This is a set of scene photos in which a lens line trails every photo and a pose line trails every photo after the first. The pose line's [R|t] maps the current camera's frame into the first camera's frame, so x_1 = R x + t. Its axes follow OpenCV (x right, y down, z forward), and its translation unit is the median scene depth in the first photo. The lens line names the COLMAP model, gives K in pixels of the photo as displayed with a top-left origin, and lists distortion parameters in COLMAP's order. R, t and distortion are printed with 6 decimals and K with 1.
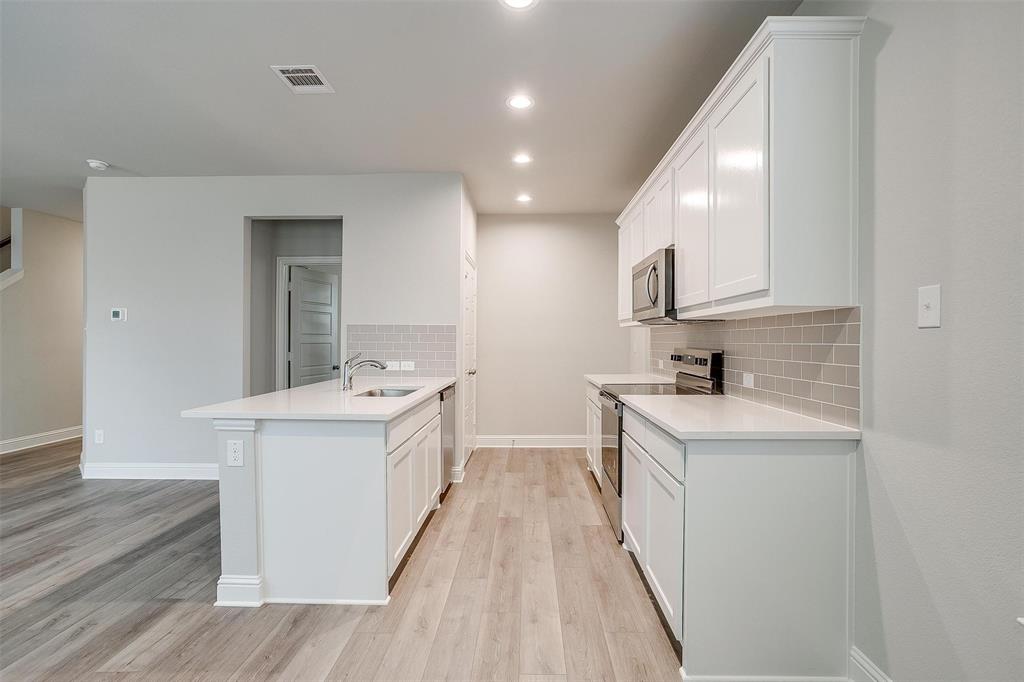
lens RADIAL K [[497.4, 0, 523.1], [0, 497.4, 340.3], [0, 0, 1]] dist [-0.052815, 0.027879]
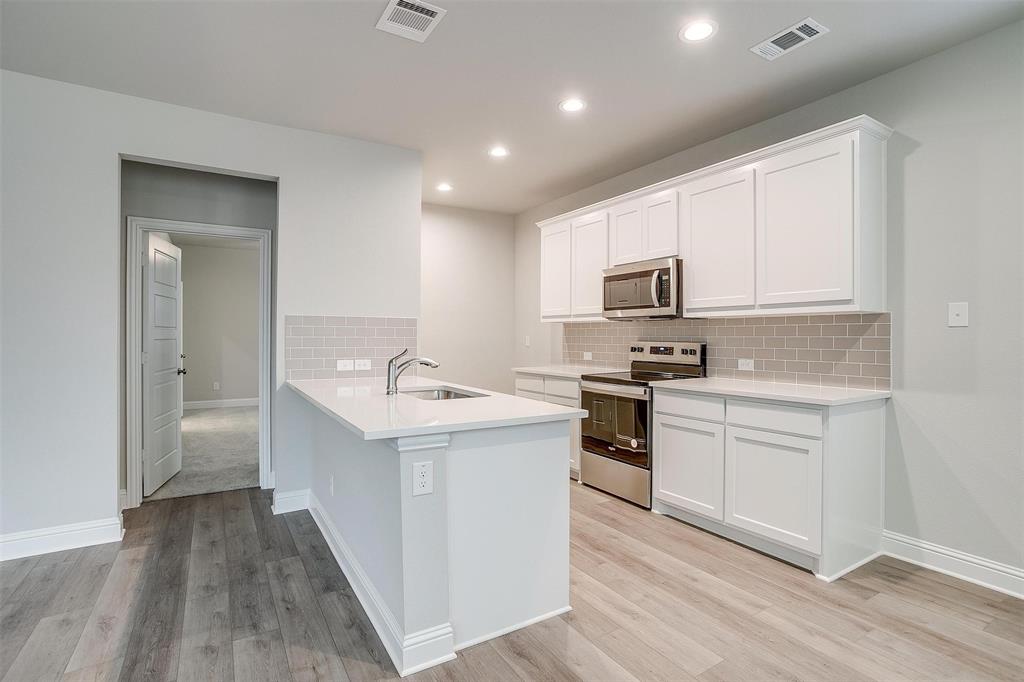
lens RADIAL K [[497.4, 0, 515.1], [0, 497.4, 337.6], [0, 0, 1]] dist [-0.052815, 0.027879]
pose [[0.844875, -0.003985, 0.534949, -0.739914], [0.001403, 0.999985, 0.005234, 0.000501], [-0.534962, -0.003671, 0.844868, 0.205166]]
